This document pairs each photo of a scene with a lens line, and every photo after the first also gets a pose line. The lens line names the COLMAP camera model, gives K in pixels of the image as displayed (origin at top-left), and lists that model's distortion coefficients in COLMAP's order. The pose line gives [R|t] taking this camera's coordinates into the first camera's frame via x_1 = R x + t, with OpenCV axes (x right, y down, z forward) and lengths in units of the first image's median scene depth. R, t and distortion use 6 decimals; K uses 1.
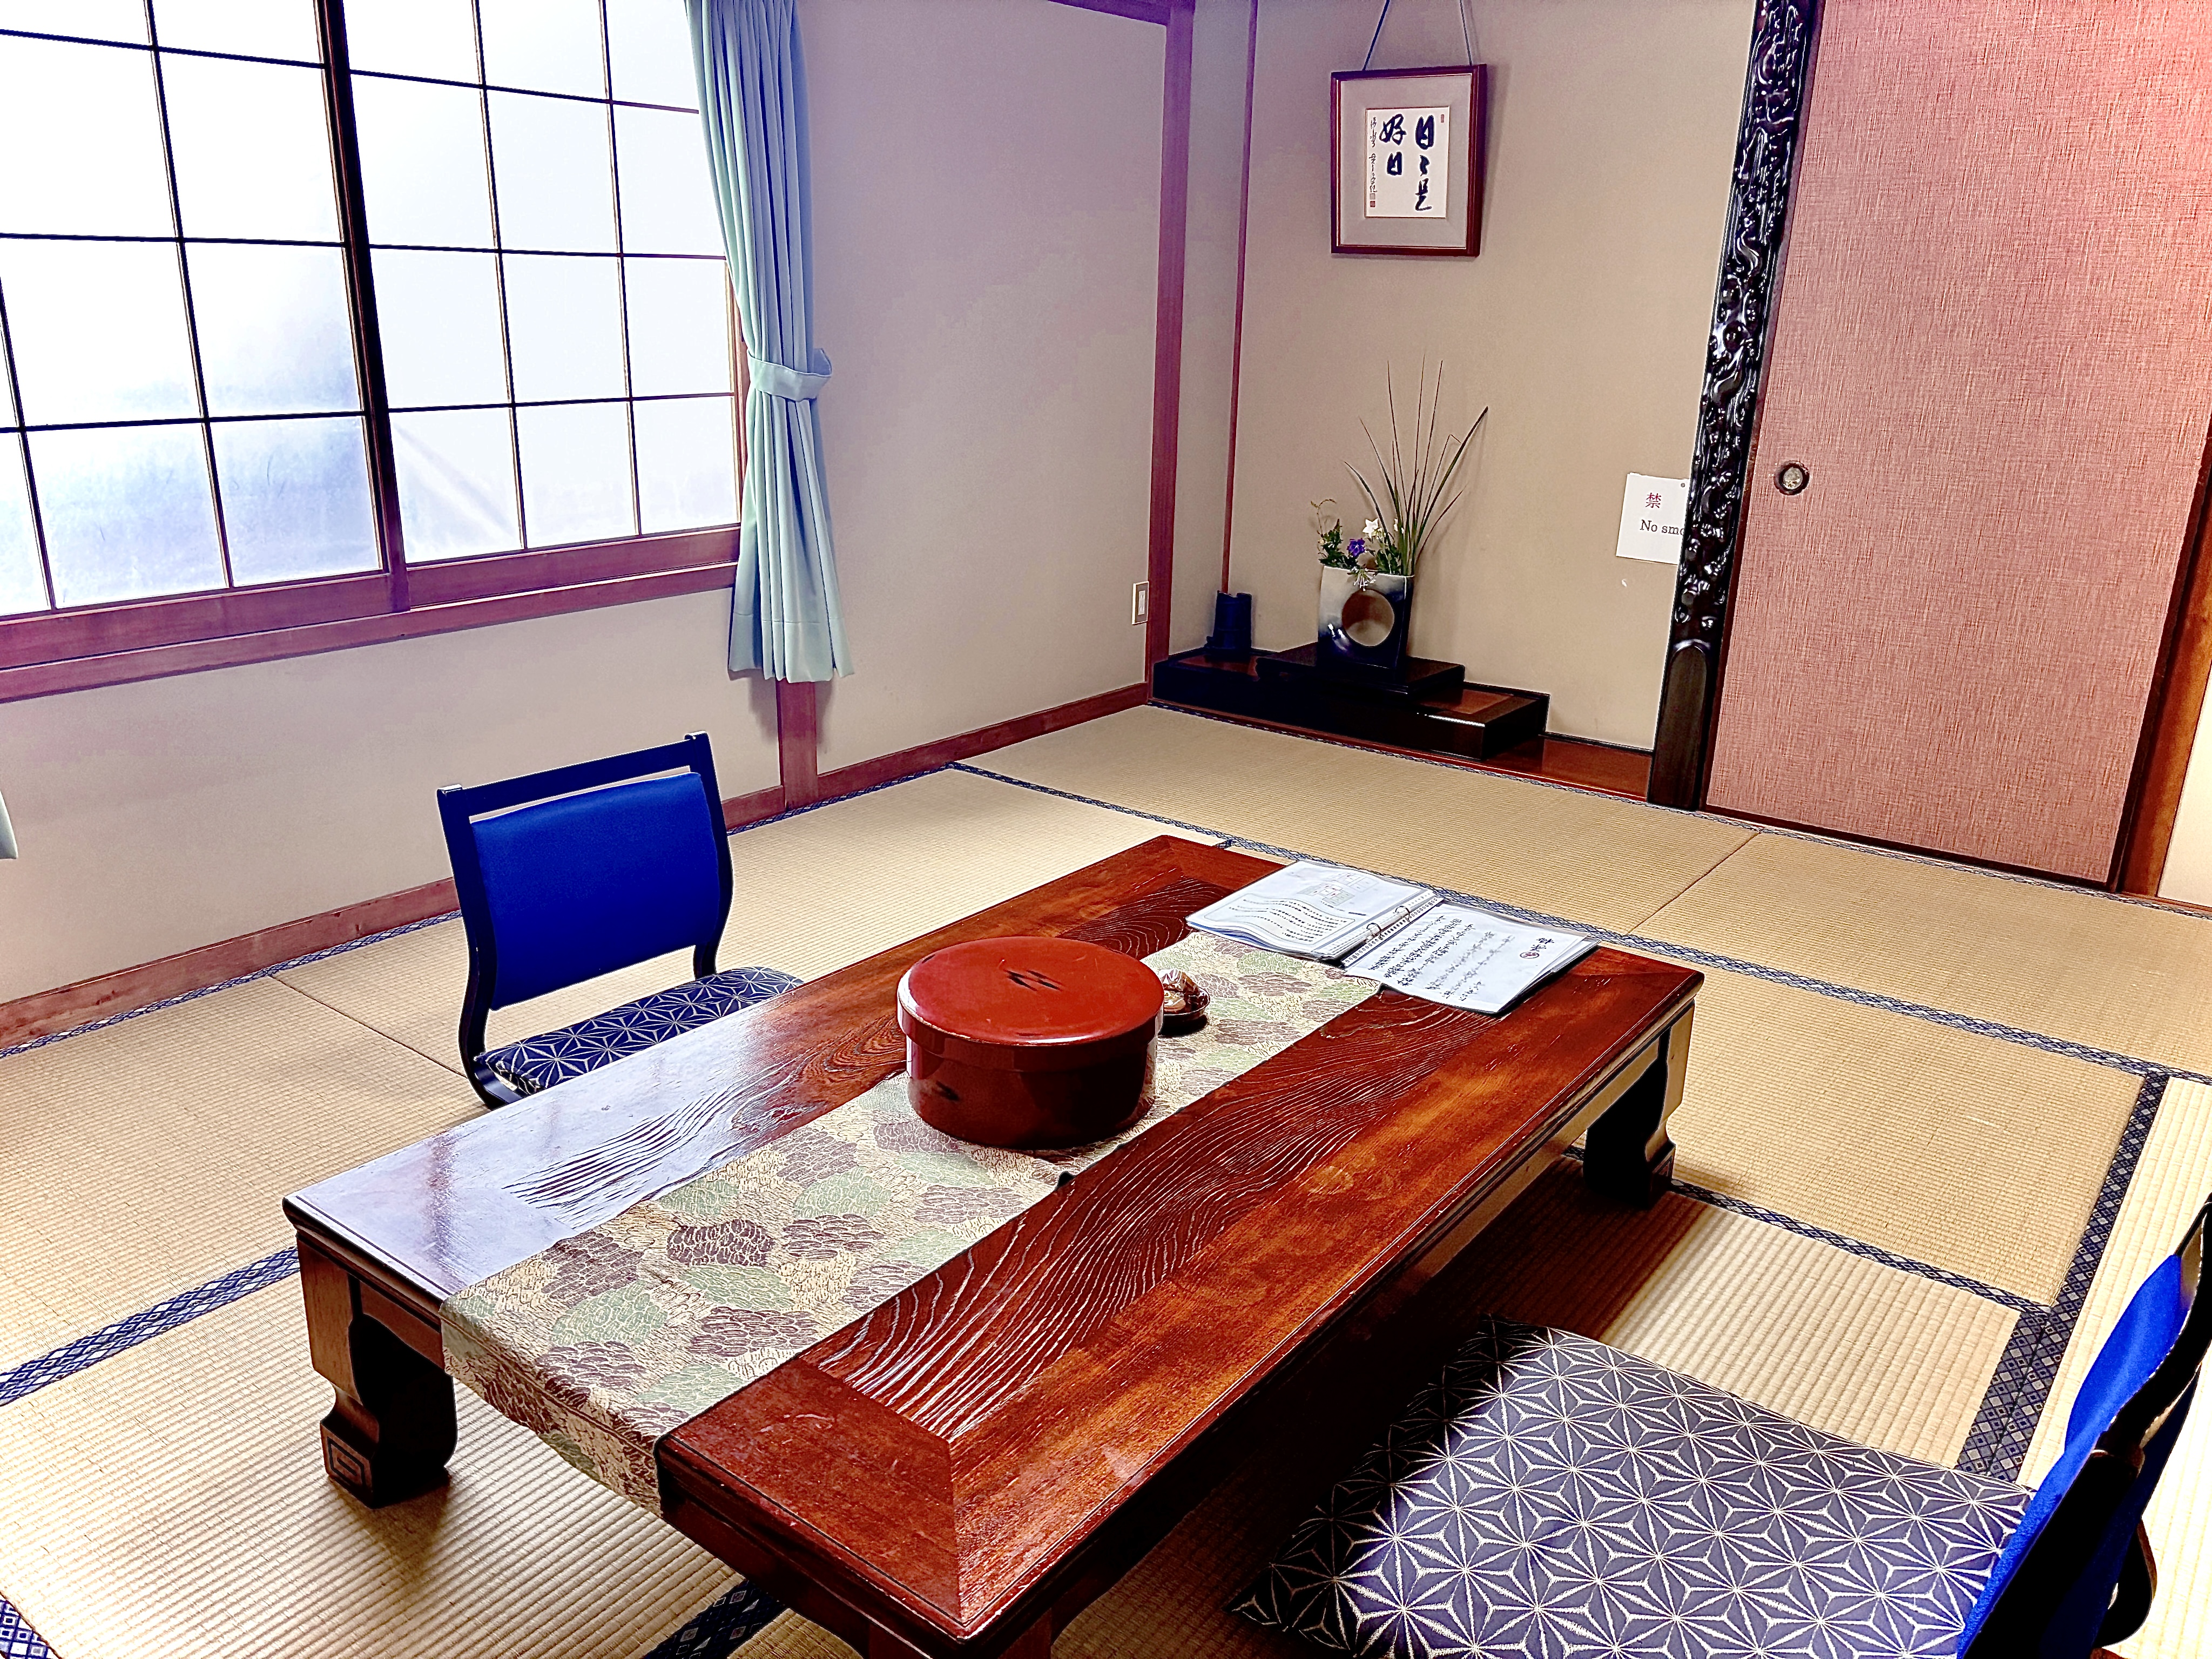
lens RADIAL K [[1675.9, 0, 1106.0], [0, 1675.9, 829.5], [0, 0, 1]] dist [-0.000522, 0.001456]
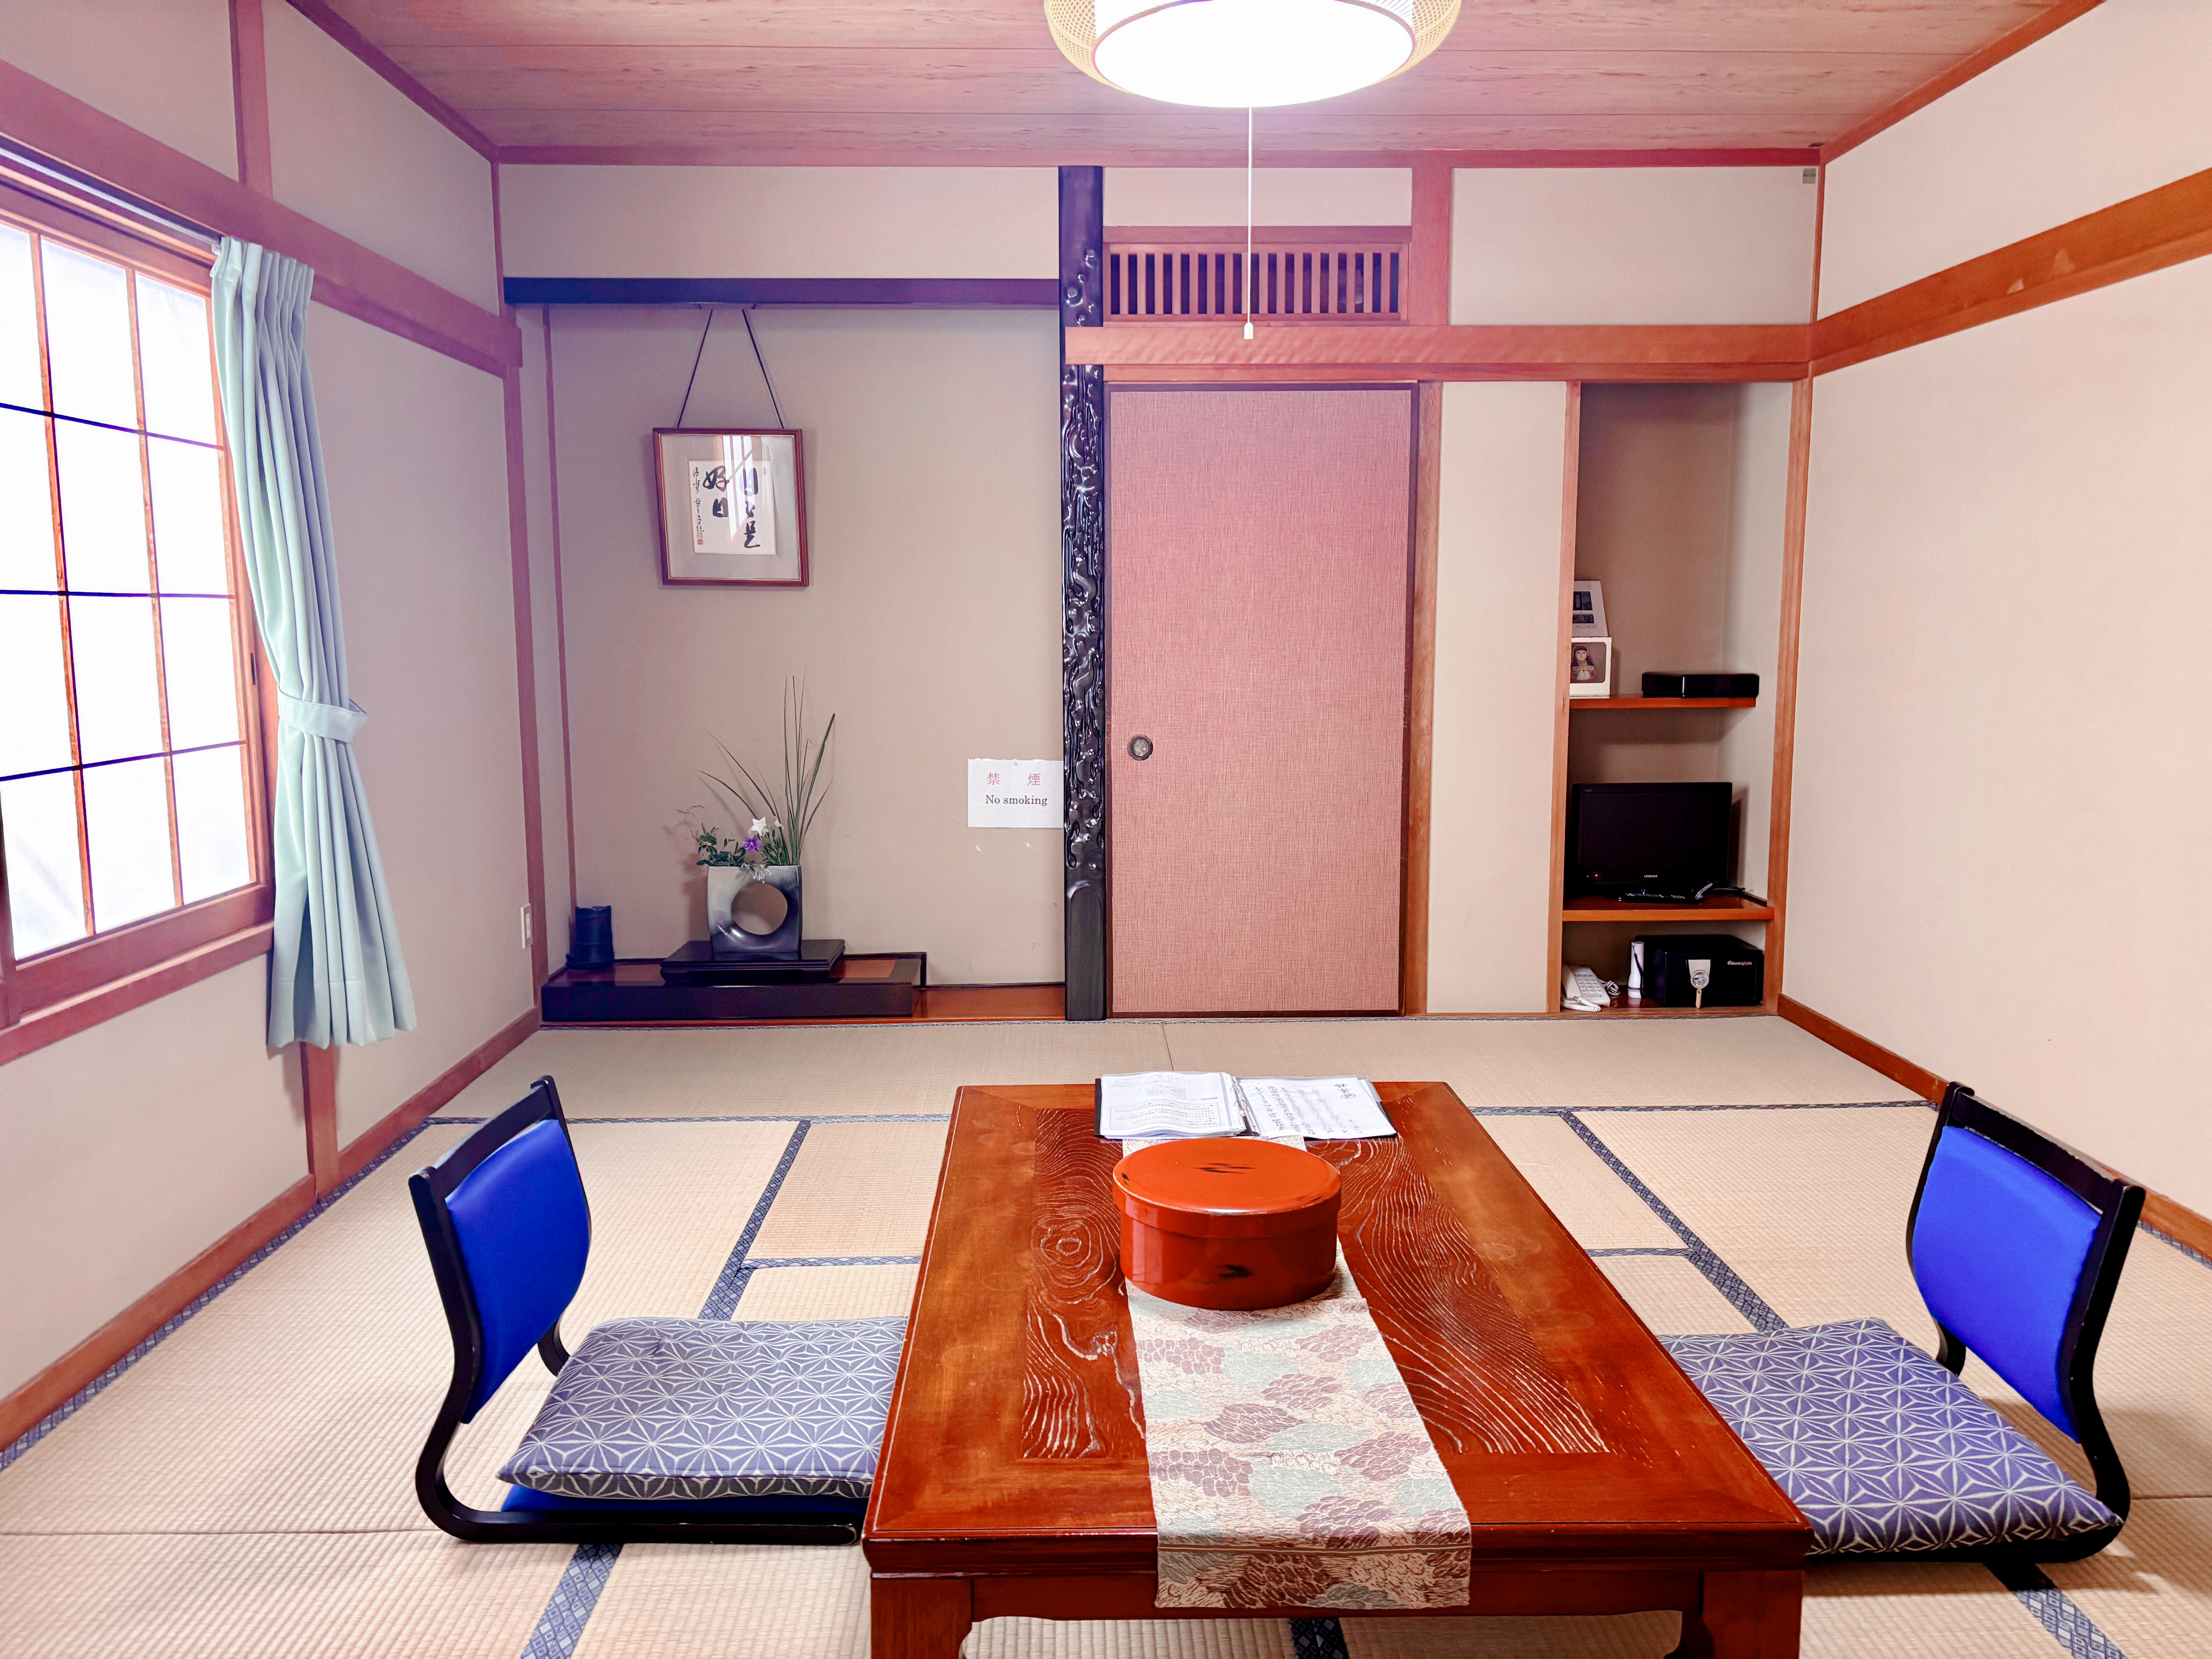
lens RADIAL K [[1645.3, 0, 1106.0], [0, 1645.3, 829.5], [0, 0, 1]] dist [0.104199, -0.200884]
pose [[0.775446, -0.104398, 0.622724, -0.396862], [0.215849, 0.970650, -0.106059, -0.018488], [-0.593374, 0.216657, 0.775221, 0.041539]]
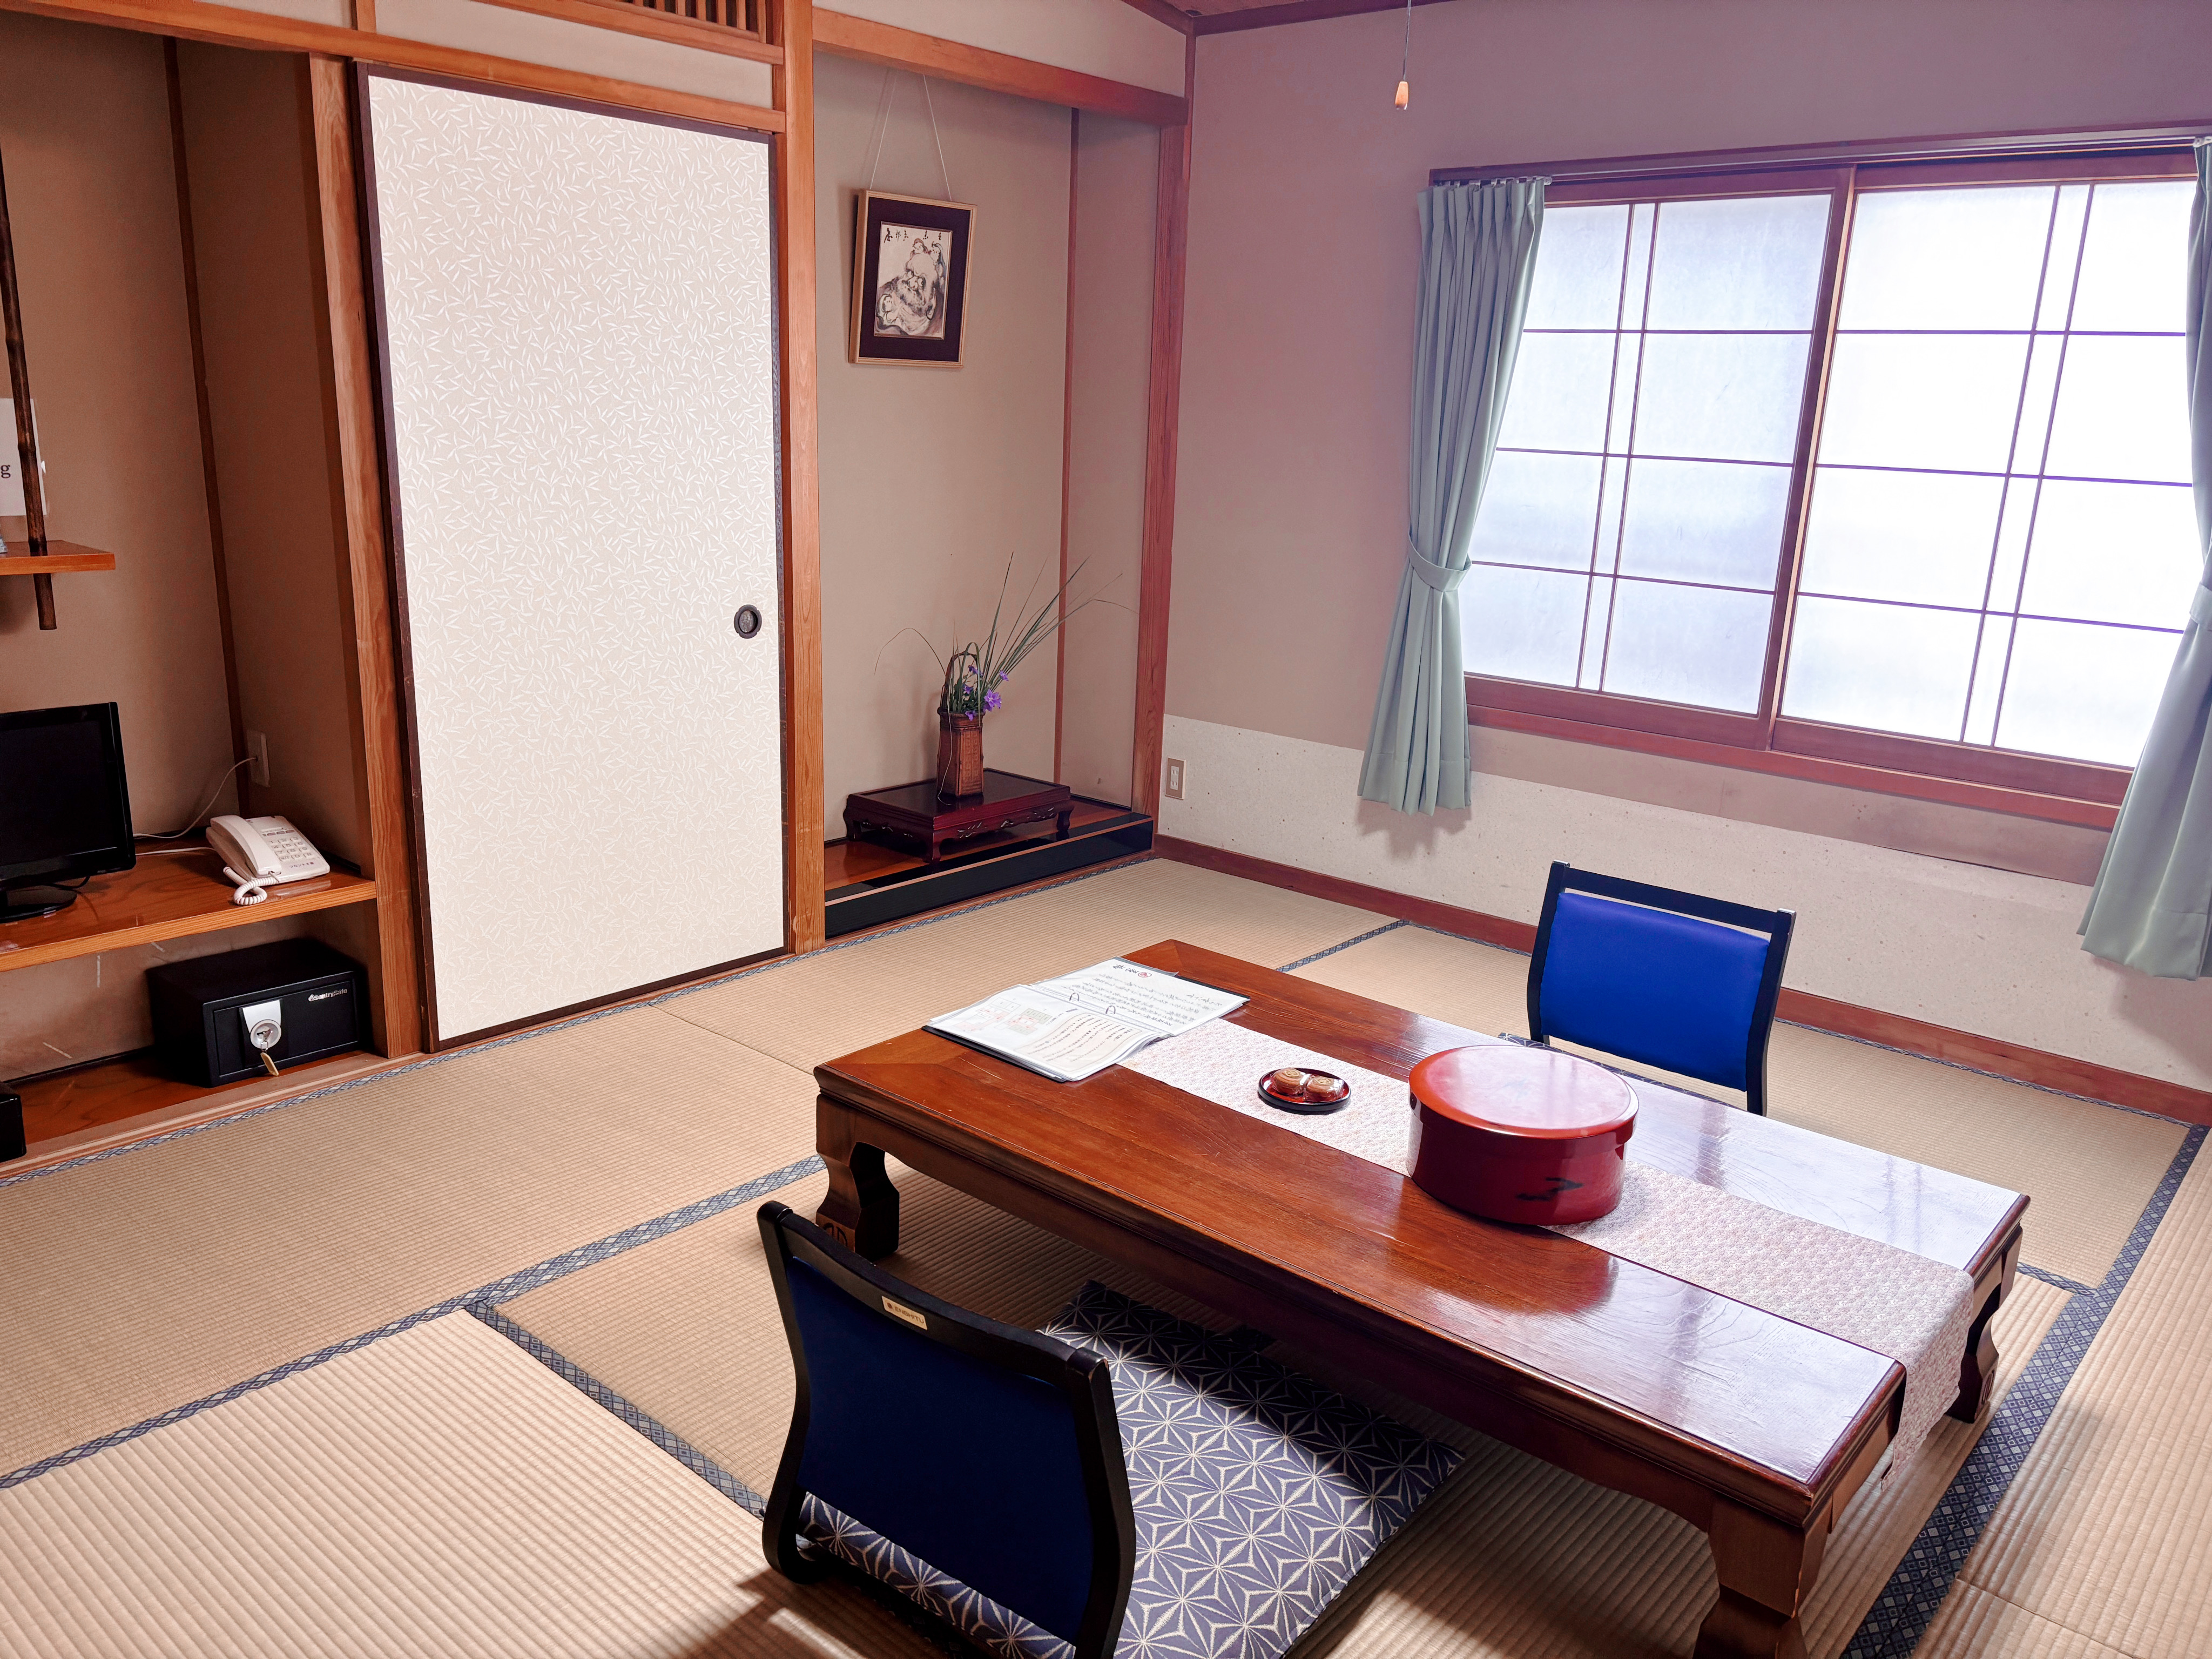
lens RADIAL K [[1675.9, 0, 1106.0], [0, 1675.9, 829.5], [0, 0, 1]] dist [-0.000522, 0.001456]
pose [[-0.052512, 0.225682, -0.972785, 0.702604], [-0.322132, 0.918227, 0.230414, -0.185311], [0.945237, 0.325465, 0.024482, 0.499519]]
